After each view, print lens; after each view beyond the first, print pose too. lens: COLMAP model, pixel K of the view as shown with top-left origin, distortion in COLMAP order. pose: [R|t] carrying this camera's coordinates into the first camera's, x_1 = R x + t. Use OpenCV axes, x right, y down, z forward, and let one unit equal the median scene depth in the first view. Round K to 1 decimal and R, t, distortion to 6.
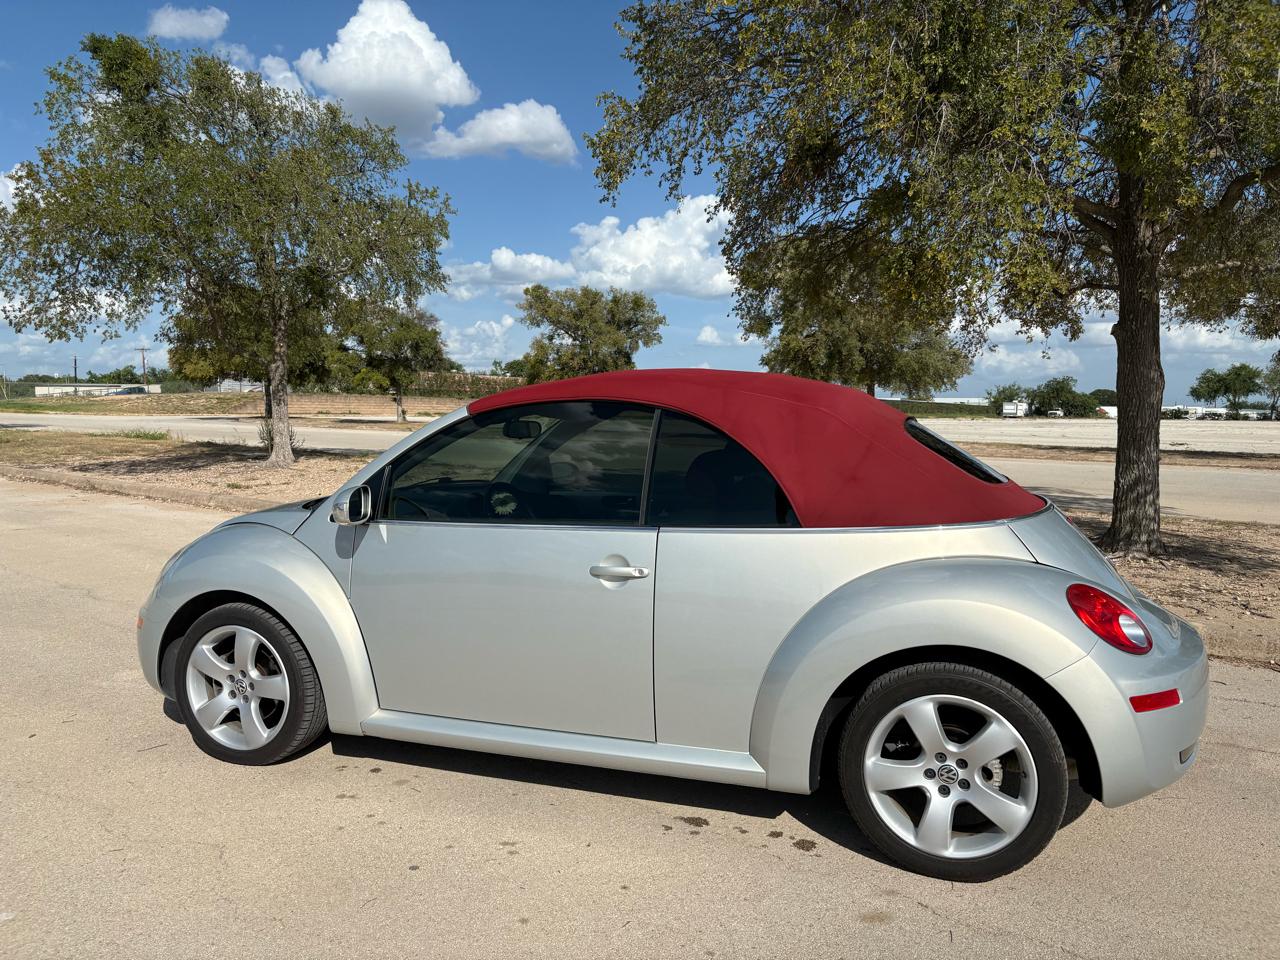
lens RADIAL K [[972.5, 0, 633.2], [0, 972.5, 500.0], [0, 0, 1]] dist [0.040461, -0.047357]
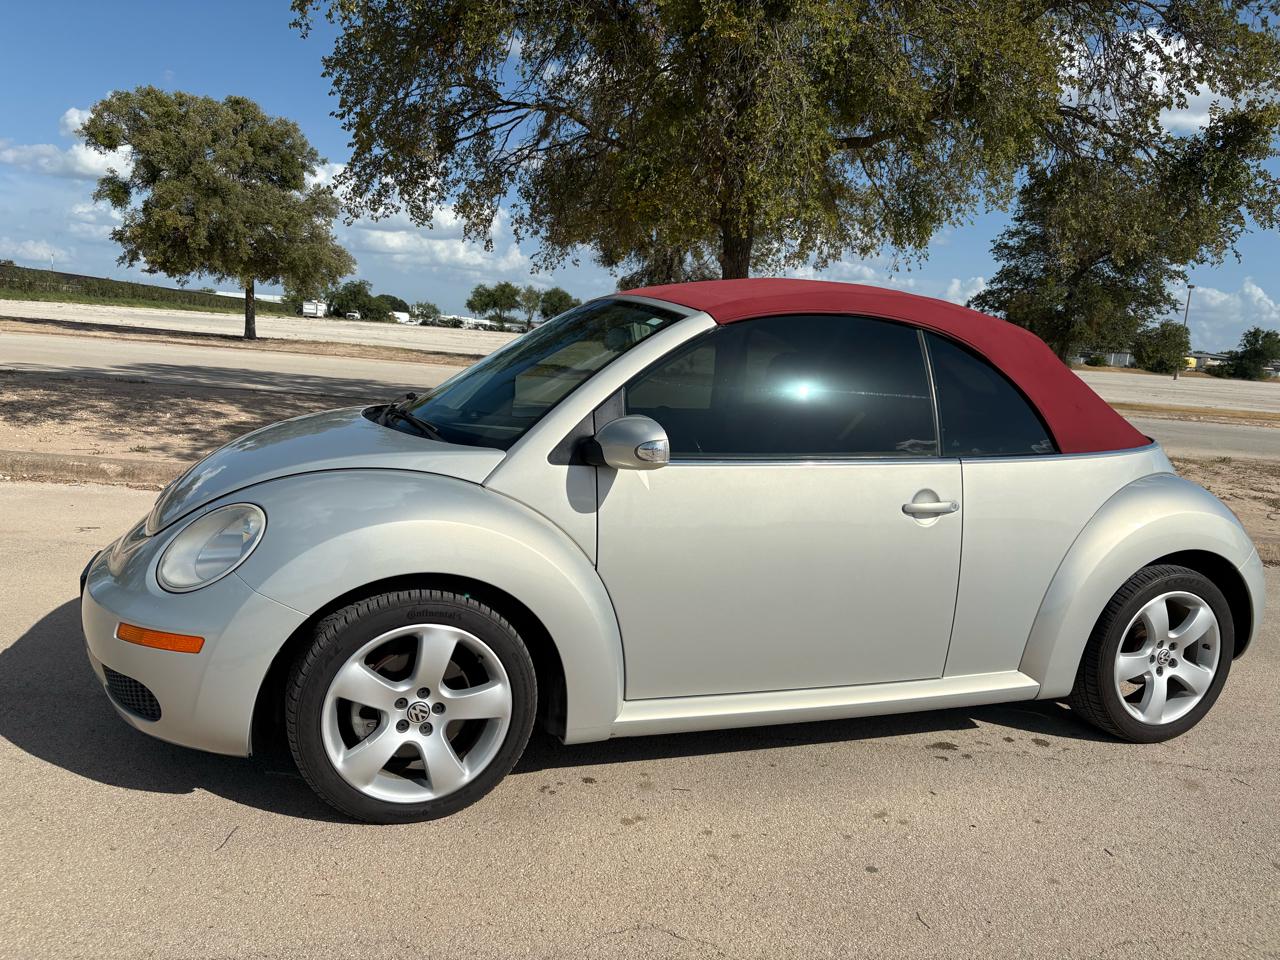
lens RADIAL K [[972.5, 0, 638.3], [0, 972.5, 493.9], [0, 0, 1]] dist [0.040461, -0.047357]
pose [[0.761225, -0.060091, 0.645698, -0.092839], [-0.002315, 0.995439, 0.095368, -0.003020], [-0.648484, -0.074091, 0.757614, 0.052440]]
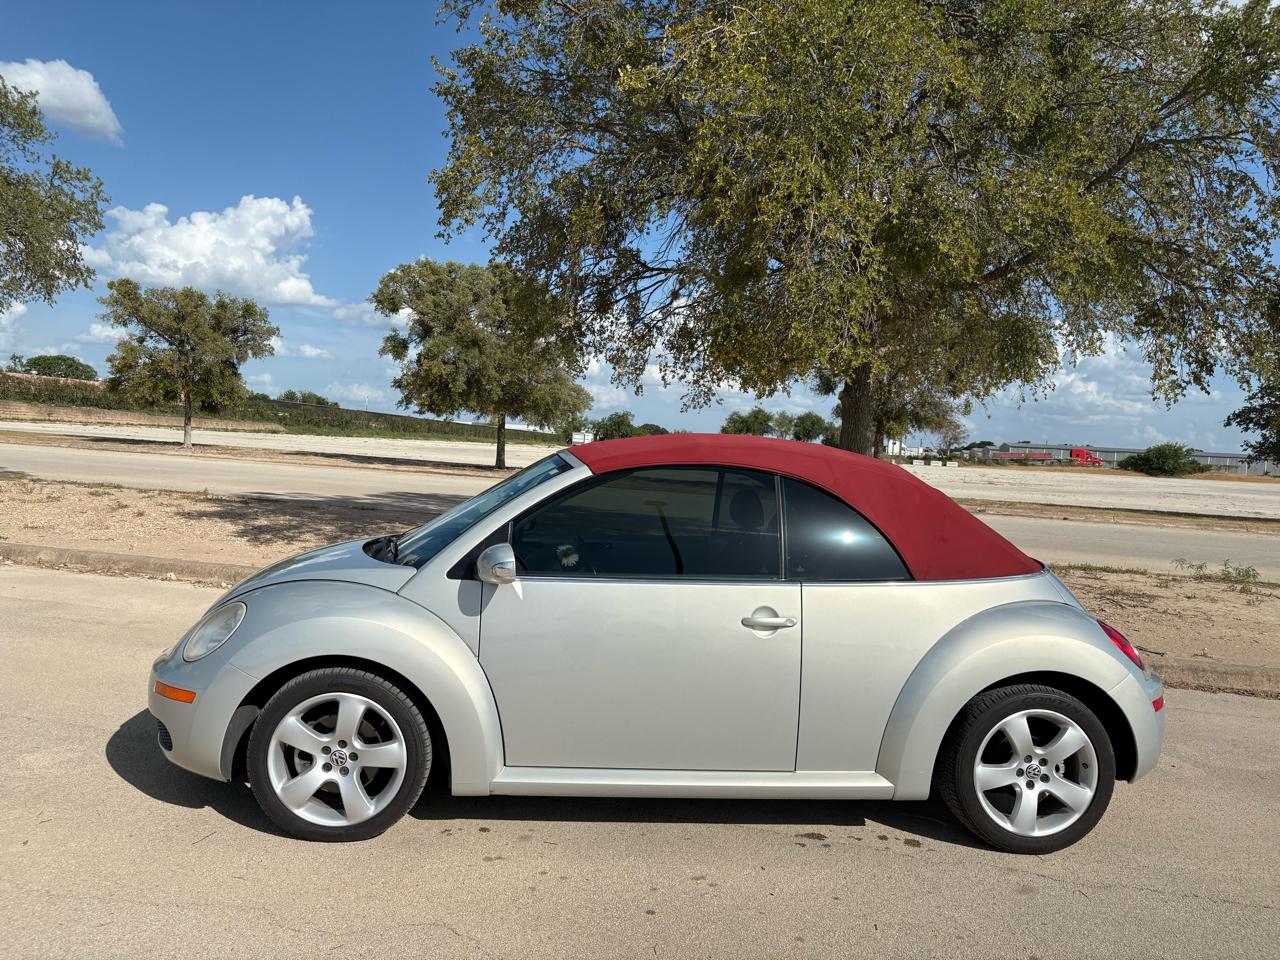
lens RADIAL K [[972.5, 0, 634.5], [0, 972.5, 493.8], [0, 0, 1]] dist [0.040461, -0.047357]
pose [[0.905746, 0.018089, 0.423435, -0.071007], [-0.006476, 0.999563, -0.028849, -0.004517], [-0.423772, 0.023387, 0.905467, 0.004420]]
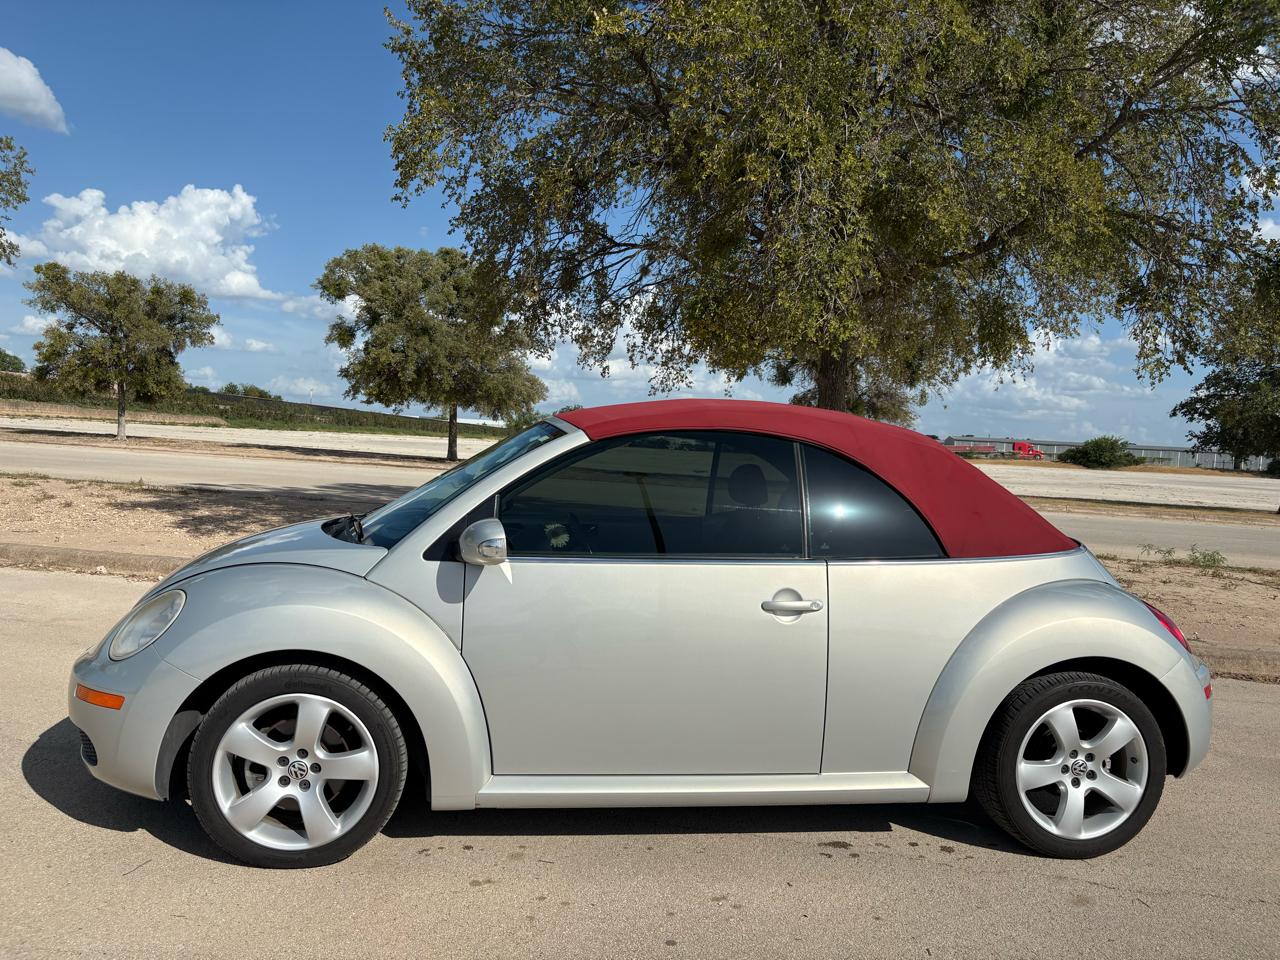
lens RADIAL K [[972.5, 0, 640.9], [0, 972.5, 498.9], [0, 0, 1]] dist [0.040461, -0.047357]
pose [[0.879879, 0.008904, 0.475115, -0.069850], [-0.000239, 0.999833, -0.018295, -0.001907], [-0.475199, 0.015984, 0.879733, 0.021445]]
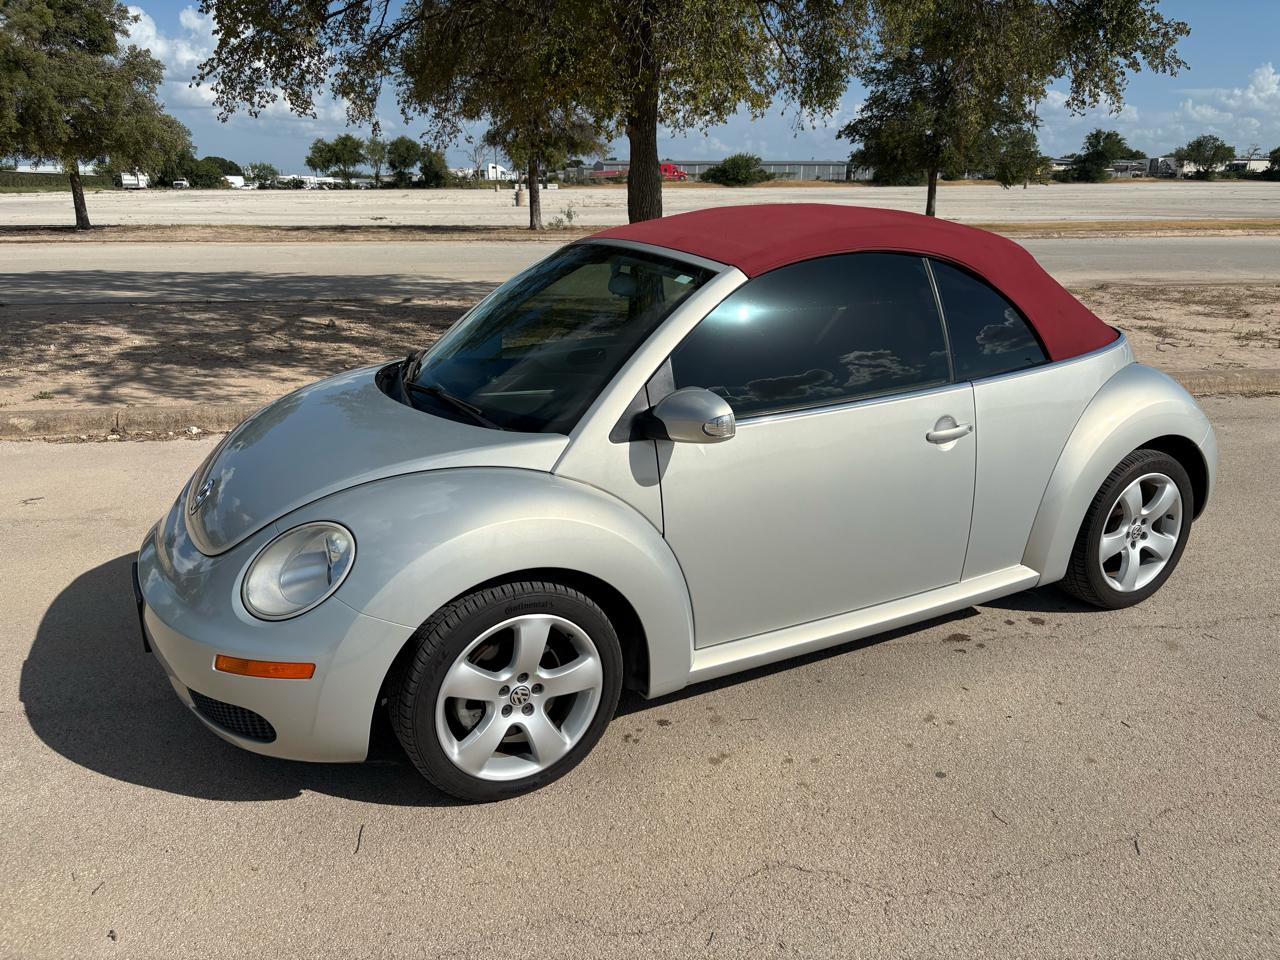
lens RADIAL K [[972.5, 0, 645.1], [0, 972.5, 491.9], [0, 0, 1]] dist [0.040461, -0.047357]
pose [[0.659537, -0.237724, 0.713091, -0.105511], [0.077986, 0.965194, 0.249638, -0.015617], [-0.747616, -0.109034, 0.655120, 0.063460]]
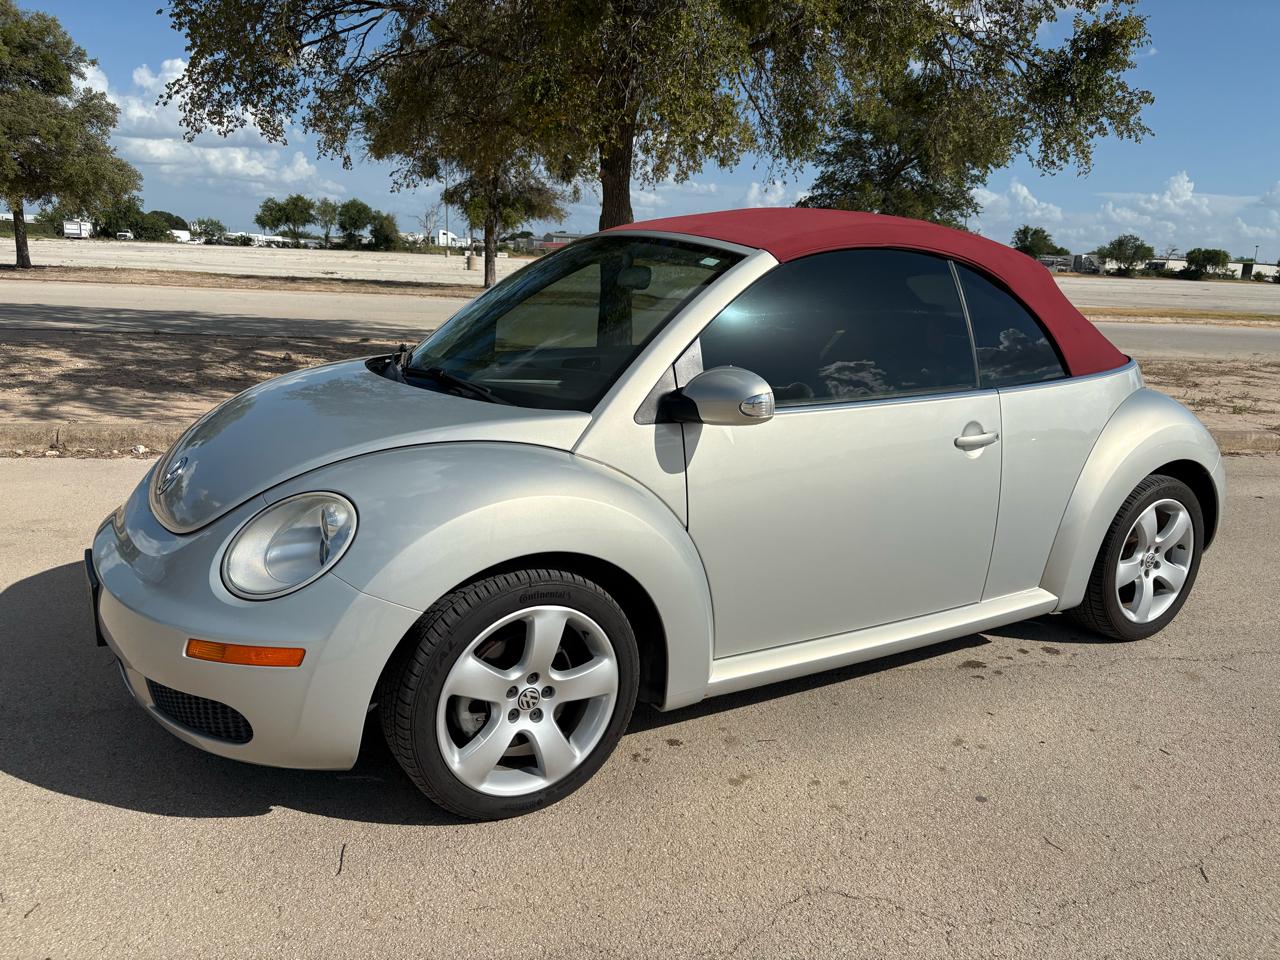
lens RADIAL K [[972.5, 0, 641.3], [0, 972.5, 489.5], [0, 0, 1]] dist [0.040461, -0.047357]
pose [[0.622249, -0.165261, 0.765177, -0.106376], [0.037990, 0.982685, 0.181345, -0.006946], [-0.781897, -0.083773, 0.617753, 0.073675]]
